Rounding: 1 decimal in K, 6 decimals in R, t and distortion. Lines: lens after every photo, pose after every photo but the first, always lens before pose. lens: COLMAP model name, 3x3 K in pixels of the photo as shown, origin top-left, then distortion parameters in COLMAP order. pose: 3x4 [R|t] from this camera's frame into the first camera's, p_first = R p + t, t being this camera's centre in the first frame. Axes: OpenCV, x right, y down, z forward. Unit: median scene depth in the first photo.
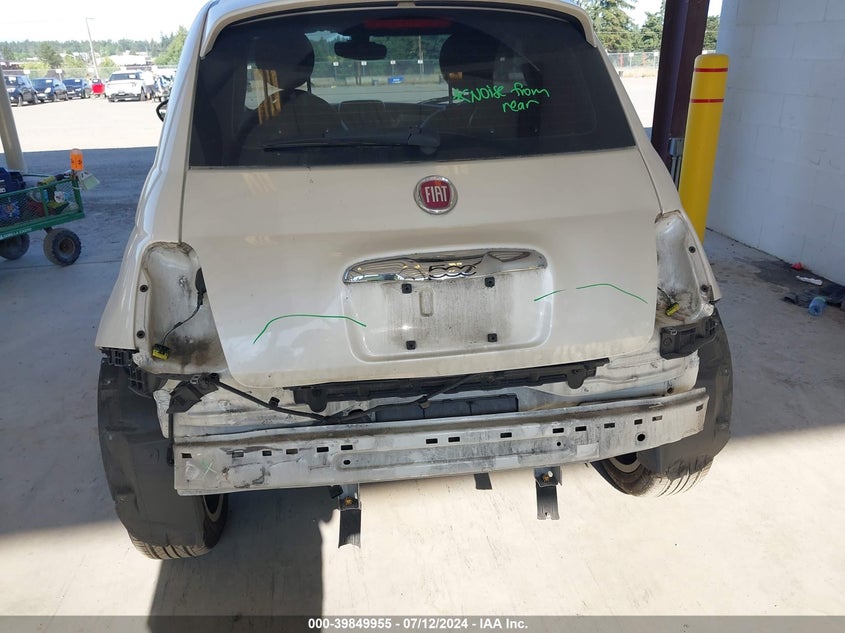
lens RADIAL K [[651.9, 0, 421.1], [0, 651.9, 320.1], [0, 0, 1]] dist [0.098553, -0.155432]
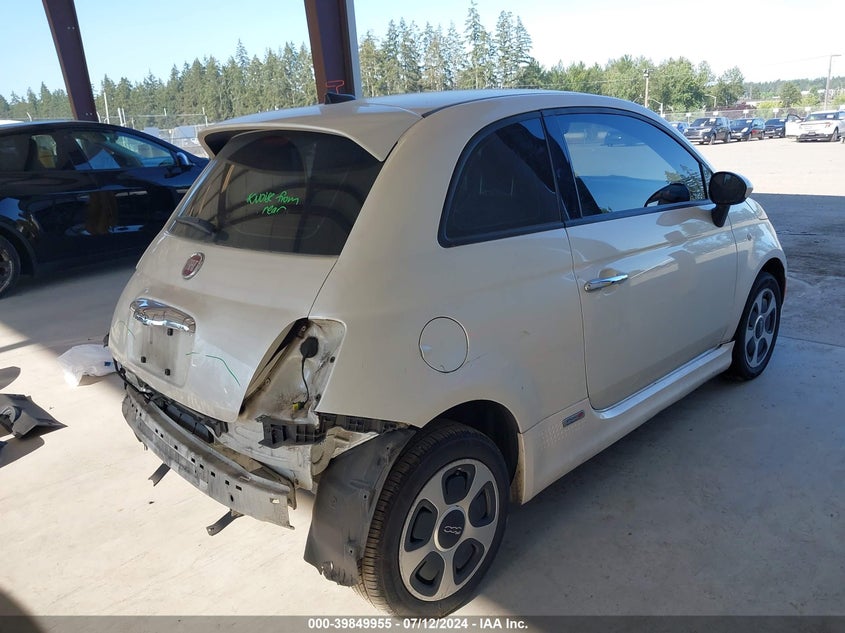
lens RADIAL K [[651.9, 0, 421.1], [0, 651.9, 320.1], [0, 0, 1]] dist [0.098553, -0.155432]
pose [[0.569706, 0.219613, -0.791963, 1.425773], [-0.260017, 0.962301, 0.079802, -0.313165], [0.779632, 0.160460, 0.605332, 0.530130]]
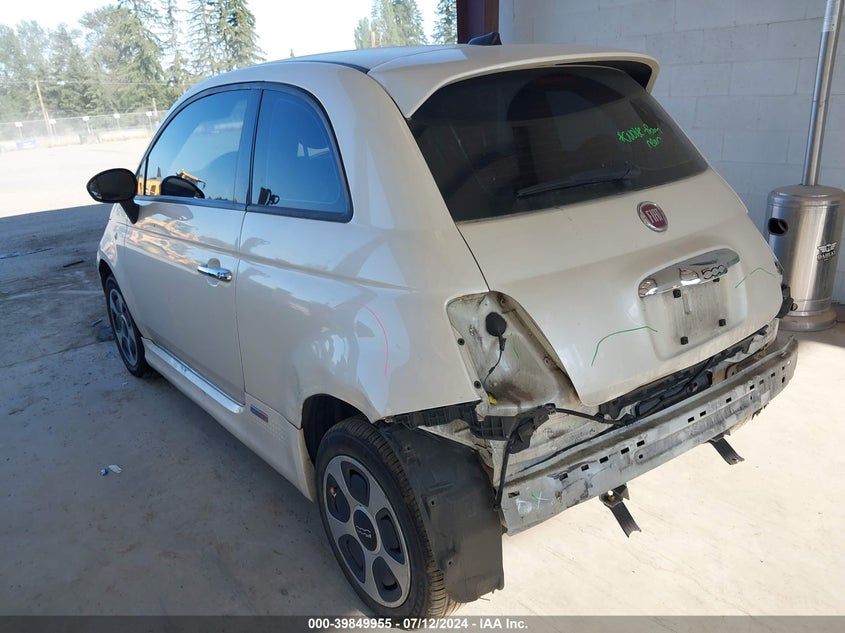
lens RADIAL K [[651.9, 0, 421.1], [0, 651.9, 320.1], [0, 0, 1]] dist [0.098553, -0.155432]
pose [[0.880785, -0.187381, 0.434864, -0.894007], [0.216773, 0.976047, -0.018484, -0.074330], [-0.420984, 0.110547, 0.900306, 0.105240]]
